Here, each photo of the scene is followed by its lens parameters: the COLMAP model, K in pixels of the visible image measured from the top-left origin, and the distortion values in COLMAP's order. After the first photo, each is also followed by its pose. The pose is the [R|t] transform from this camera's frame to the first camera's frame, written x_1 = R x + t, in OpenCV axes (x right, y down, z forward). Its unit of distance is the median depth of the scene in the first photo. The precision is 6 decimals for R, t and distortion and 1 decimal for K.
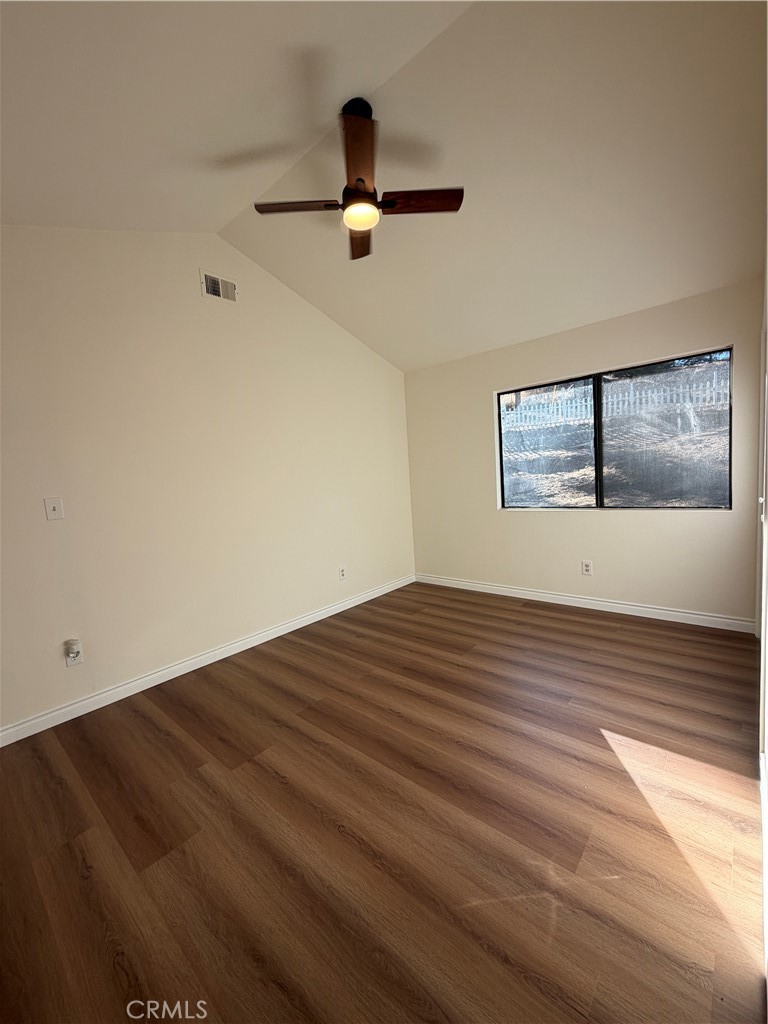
lens RADIAL K [[410.3, 0, 381.0], [0, 410.3, 508.8], [0, 0, 1]] dist [-0.001651, 0.000751]
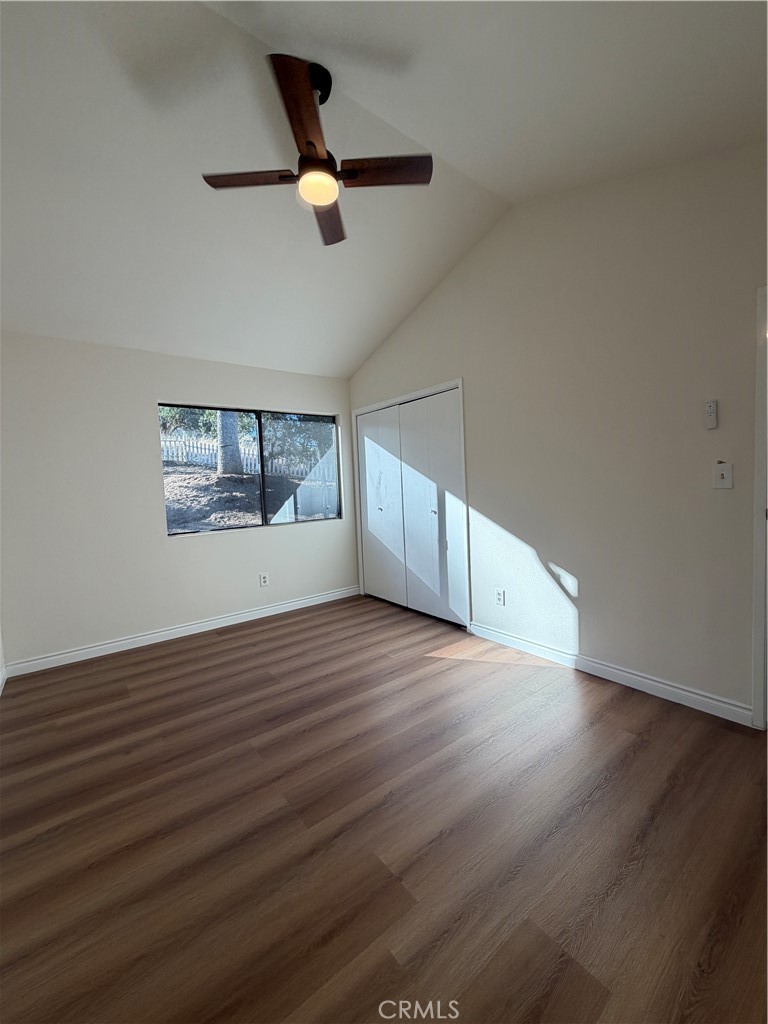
lens RADIAL K [[410.3, 0, 382.1], [0, 410.3, 513.0], [0, 0, 1]] dist [-0.001651, 0.000751]
pose [[0.189063, -0.006969, 0.981940, -0.640076], [0.117221, 0.992985, -0.015522, 0.022138], [-0.974943, 0.118039, 0.188554, 0.548054]]
